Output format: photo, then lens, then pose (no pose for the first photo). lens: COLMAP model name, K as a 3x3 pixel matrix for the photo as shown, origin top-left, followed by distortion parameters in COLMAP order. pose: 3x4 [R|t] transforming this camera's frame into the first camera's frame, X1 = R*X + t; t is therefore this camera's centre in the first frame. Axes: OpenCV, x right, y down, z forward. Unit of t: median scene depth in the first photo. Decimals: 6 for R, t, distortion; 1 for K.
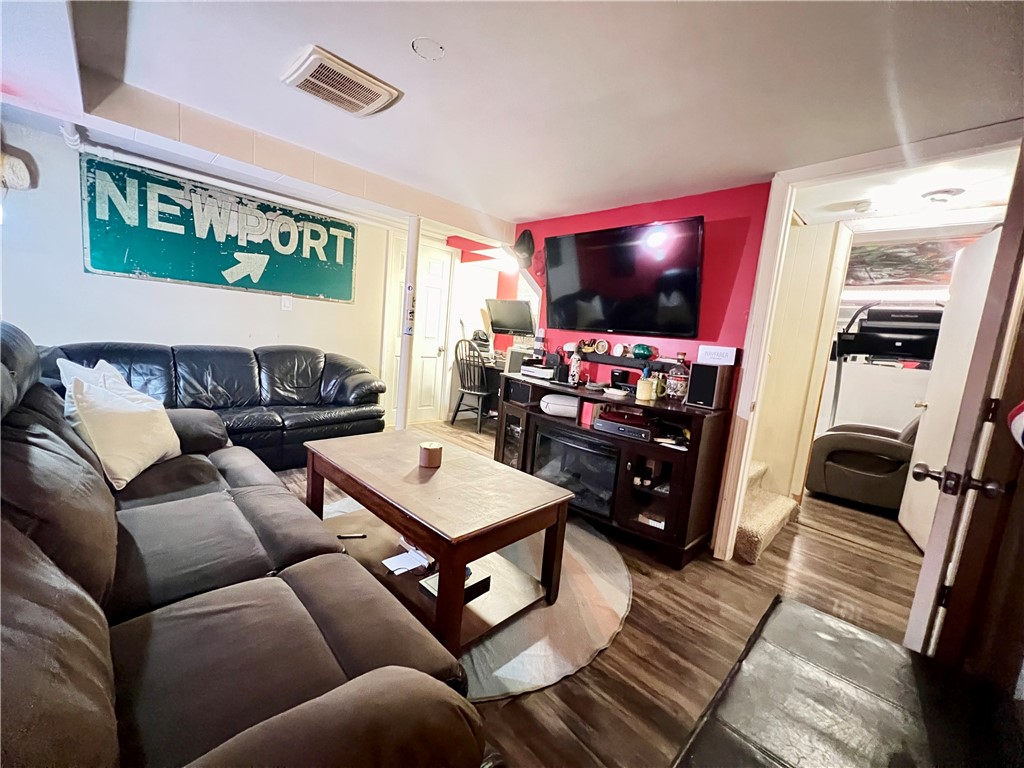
lens RADIAL K [[406.8, 0, 510.5], [0, 406.8, 382.4], [0, 0, 1]] dist [0.001773, -0.000062]
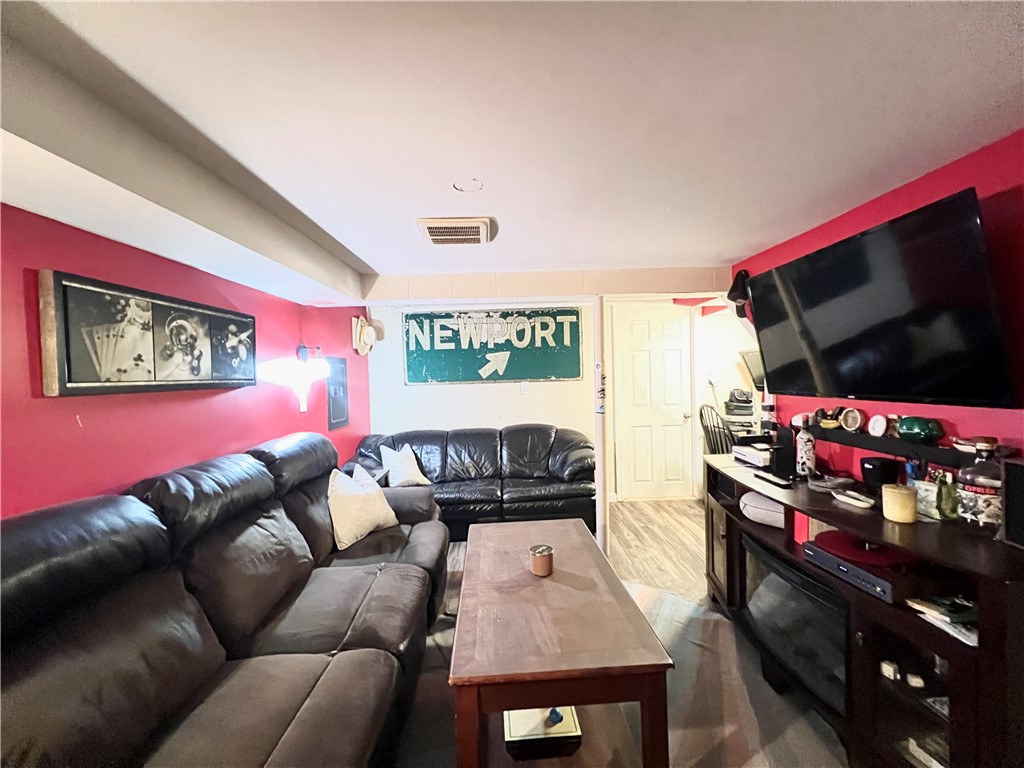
lens RADIAL K [[406.8, 0, 509.9], [0, 406.8, 386.4], [0, 0, 1]] dist [0.001773, -0.000062]
pose [[0.726312, -0.096282, -0.680588, 0.259244], [0.013208, 0.991913, -0.126229, -0.061624], [0.687238, 0.082692, 0.721710, 0.147360]]
